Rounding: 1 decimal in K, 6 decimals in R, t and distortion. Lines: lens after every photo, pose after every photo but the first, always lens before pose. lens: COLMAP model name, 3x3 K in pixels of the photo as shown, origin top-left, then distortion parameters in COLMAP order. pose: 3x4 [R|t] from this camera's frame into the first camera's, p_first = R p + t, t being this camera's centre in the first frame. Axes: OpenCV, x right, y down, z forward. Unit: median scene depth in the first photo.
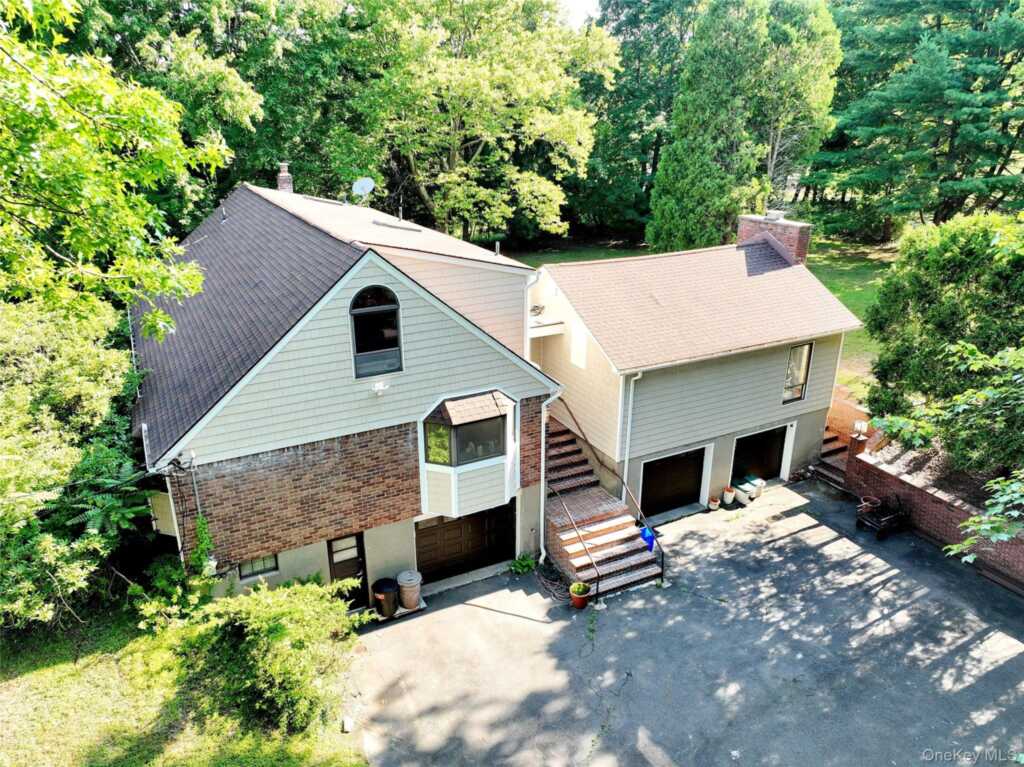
lens RADIAL K [[721.9, 0, 511.3], [0, 721.9, 381.5], [0, 0, 1]] dist [0.006483, -0.000553]
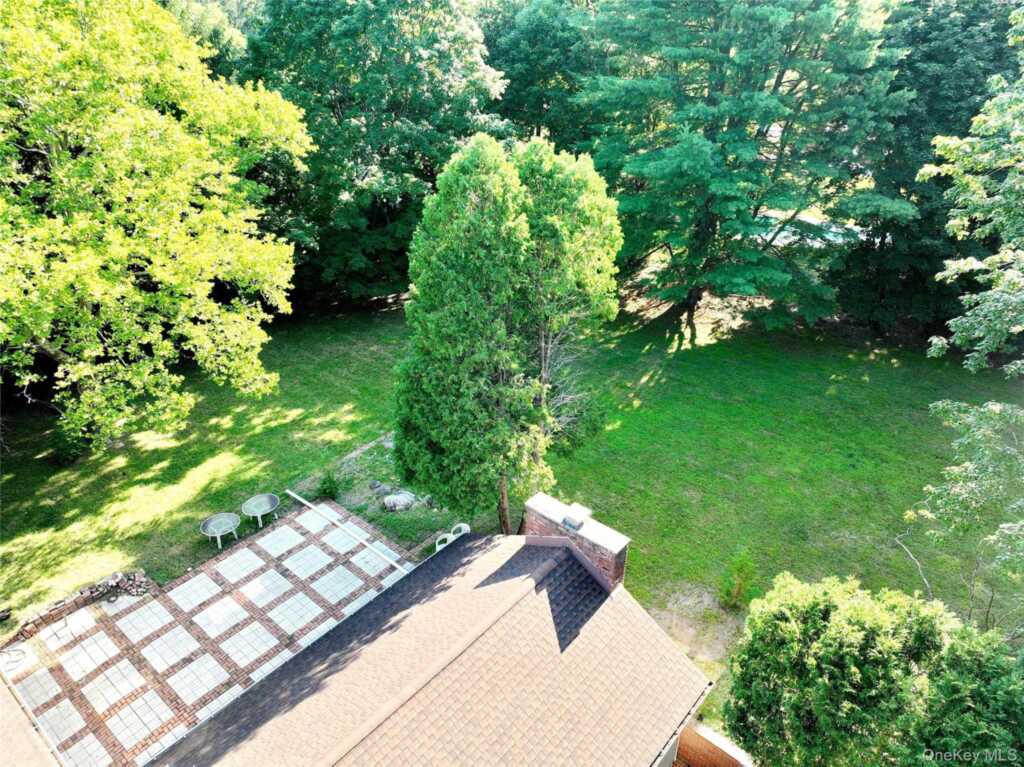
lens RADIAL K [[721.9, 0, 511.3], [0, 721.9, 381.5], [0, 0, 1]] dist [0.006483, -0.000553]
pose [[0.930232, -0.180457, 0.319538, 0.107922], [0.131512, 0.976836, 0.168807, -0.515575], [-0.342599, -0.115006, 0.932416, 0.398061]]
